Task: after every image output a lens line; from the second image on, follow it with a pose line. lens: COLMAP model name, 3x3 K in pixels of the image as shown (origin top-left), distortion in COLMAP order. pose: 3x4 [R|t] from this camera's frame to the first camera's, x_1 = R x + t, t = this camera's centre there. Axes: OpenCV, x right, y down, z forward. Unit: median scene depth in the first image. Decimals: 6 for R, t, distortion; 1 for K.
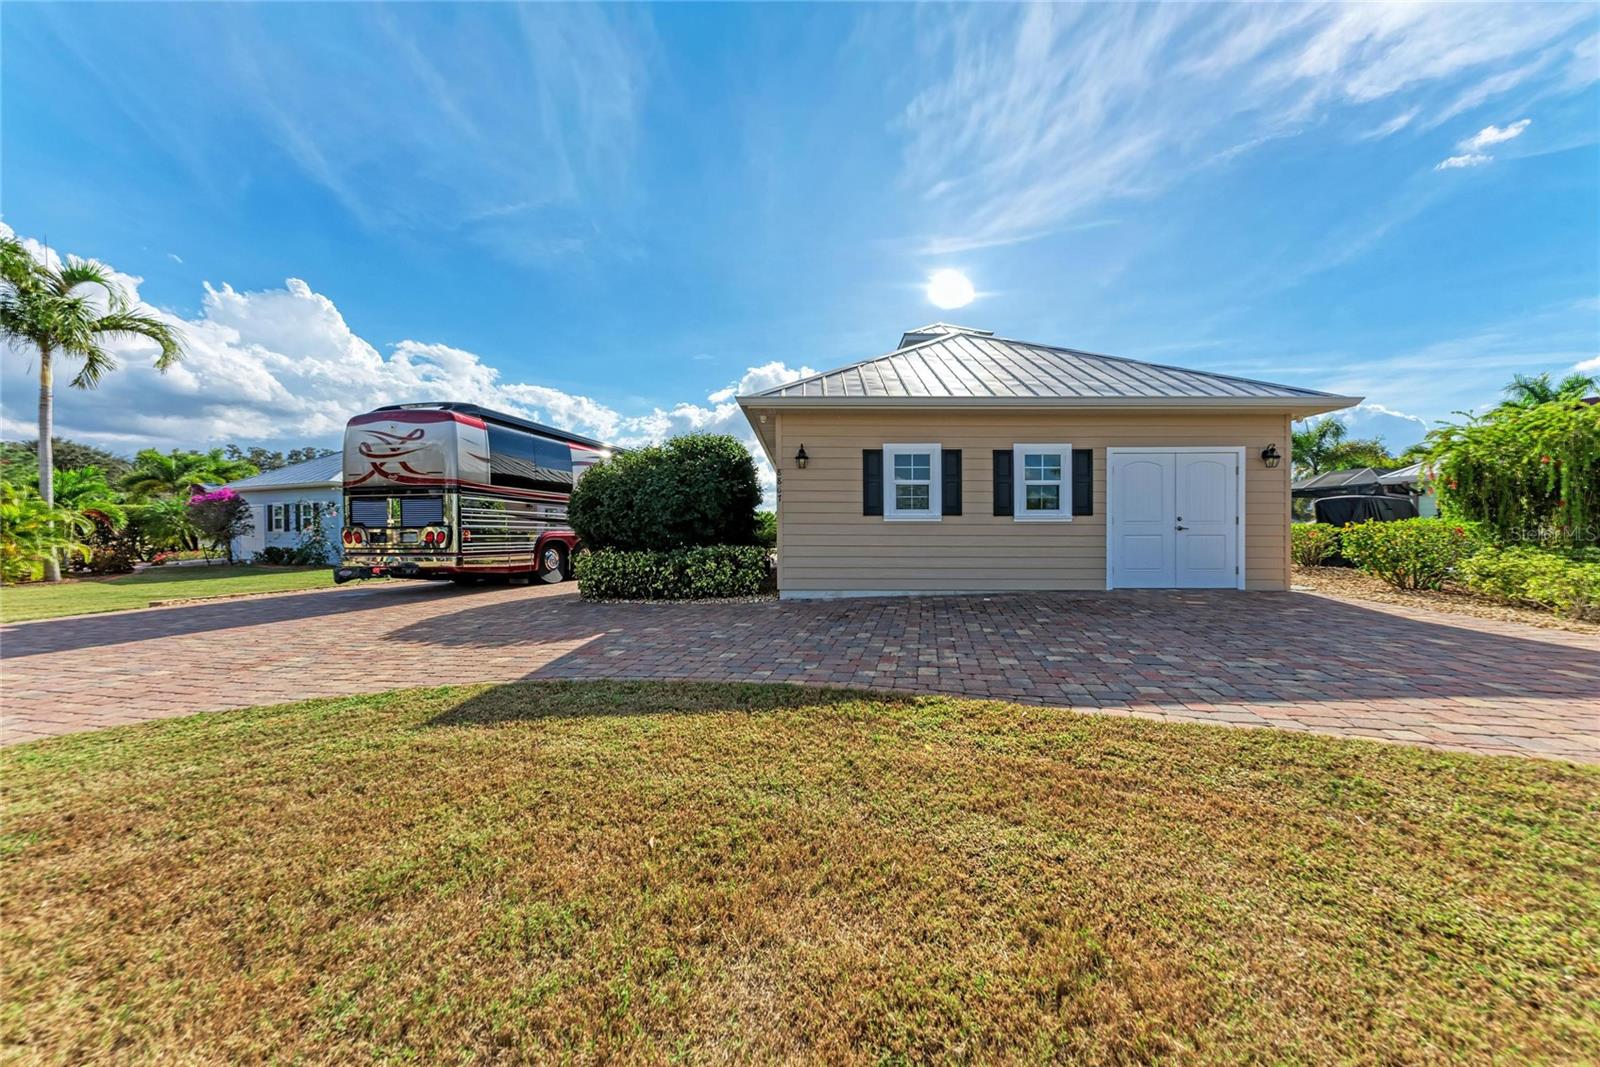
lens RADIAL K [[589.5, 0, 778.5], [0, 589.5, 531.0], [0, 0, 1]] dist [0.002046, 0.000135]
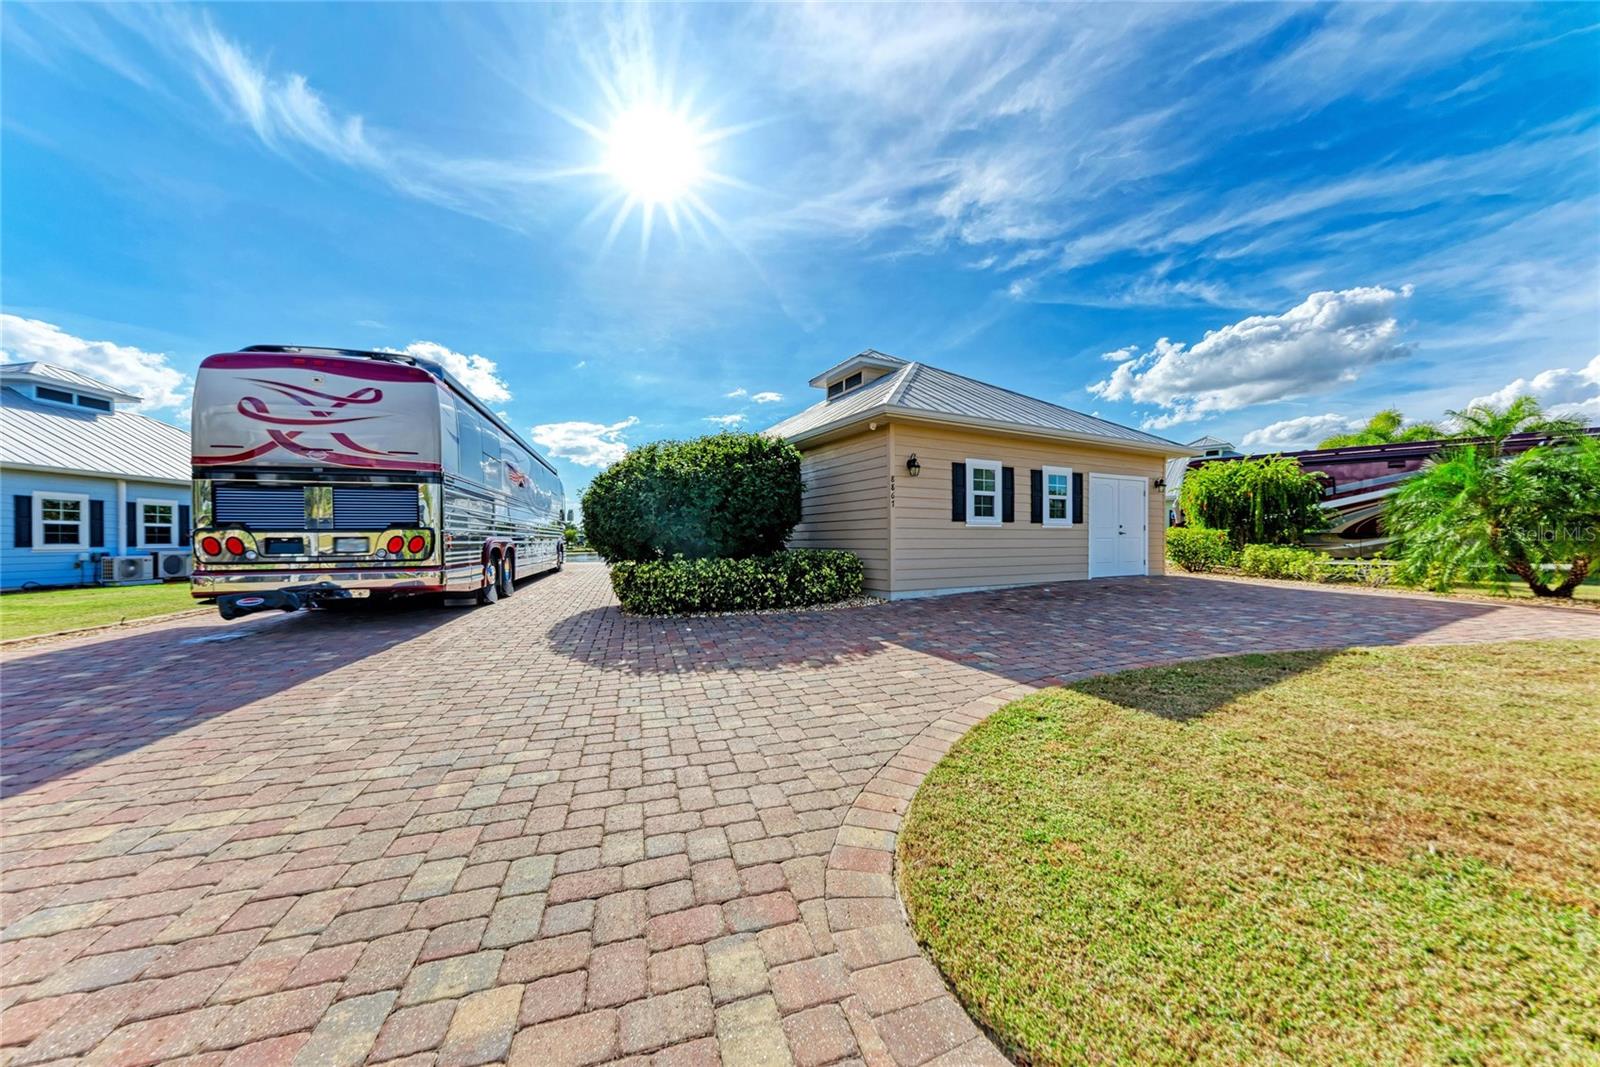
lens RADIAL K [[548.5, 0, 804.8], [0, 548.5, 525.7], [0, 0, 1]] dist [0.014404, -0.003918]
pose [[0.871574, 0.008732, 0.490187, -0.561329], [-0.000562, 0.999859, -0.016811, -0.000359], [-0.490264, 0.014377, 0.871455, 0.214485]]
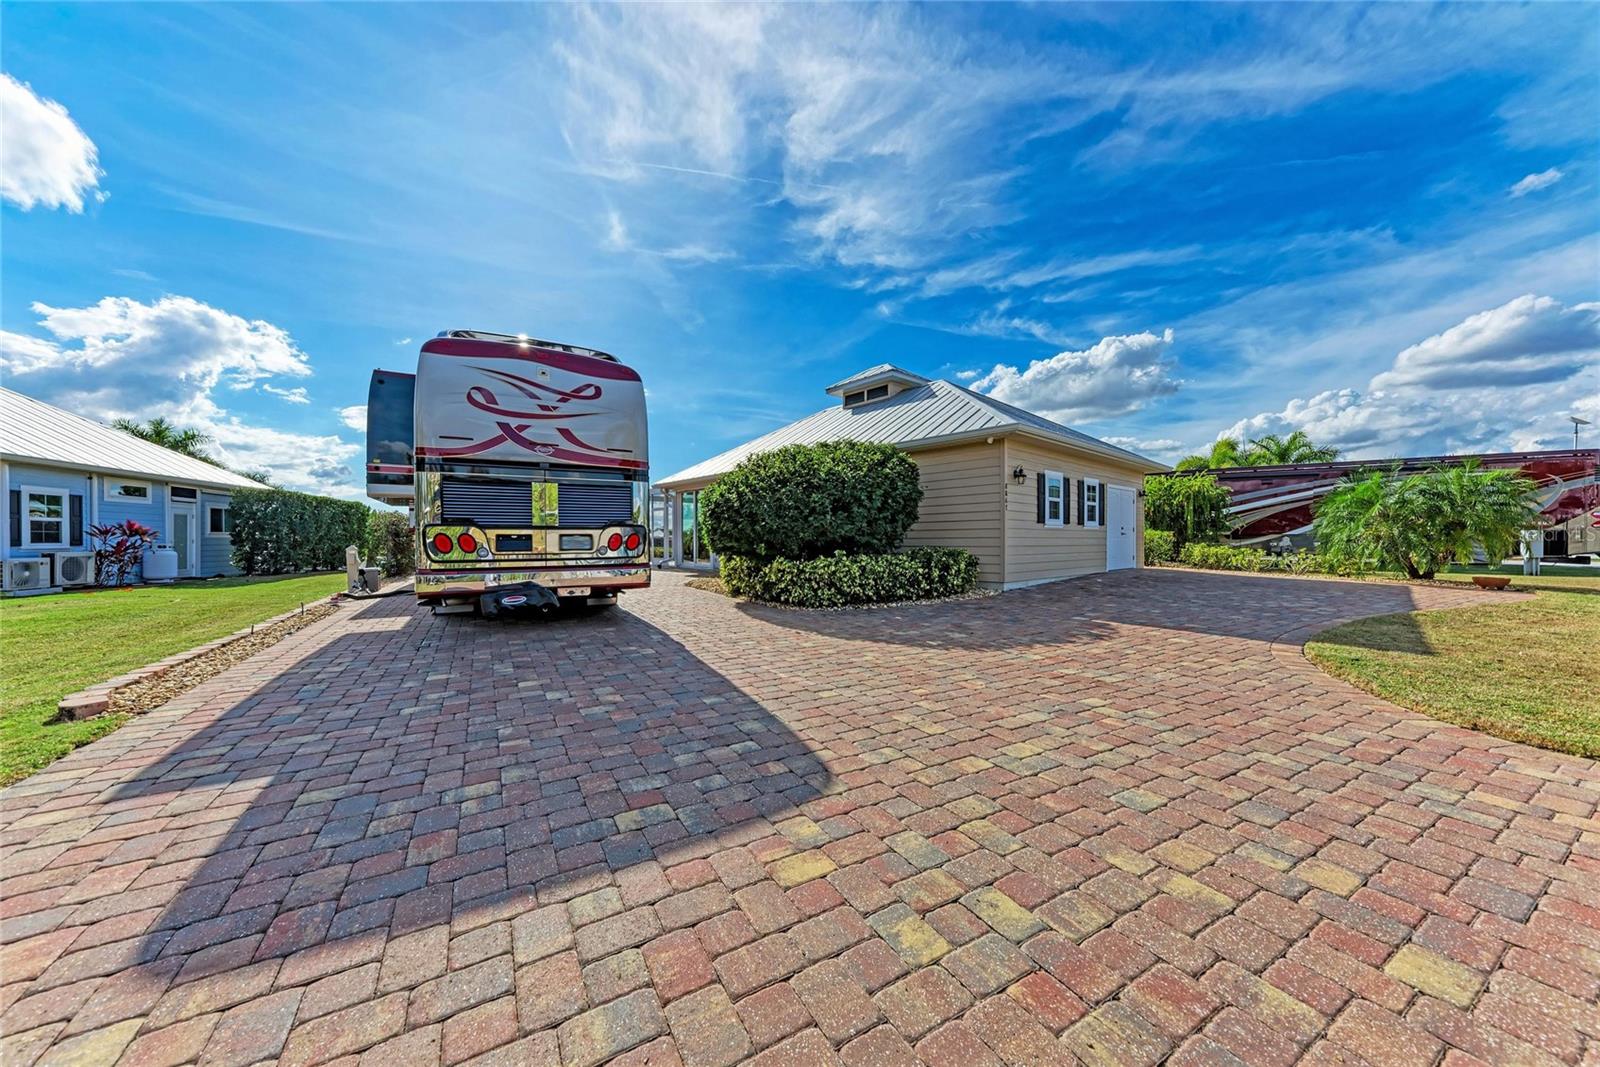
lens RADIAL K [[548.5, 0, 798.7], [0, 548.5, 501.3], [0, 0, 1]] dist [0.014404, -0.003918]
pose [[0.736115, 0.045154, 0.675349, -1.004061], [-0.003020, 0.997981, -0.063434, 0.005461], [-0.676850, 0.044655, 0.734765, 0.420823]]
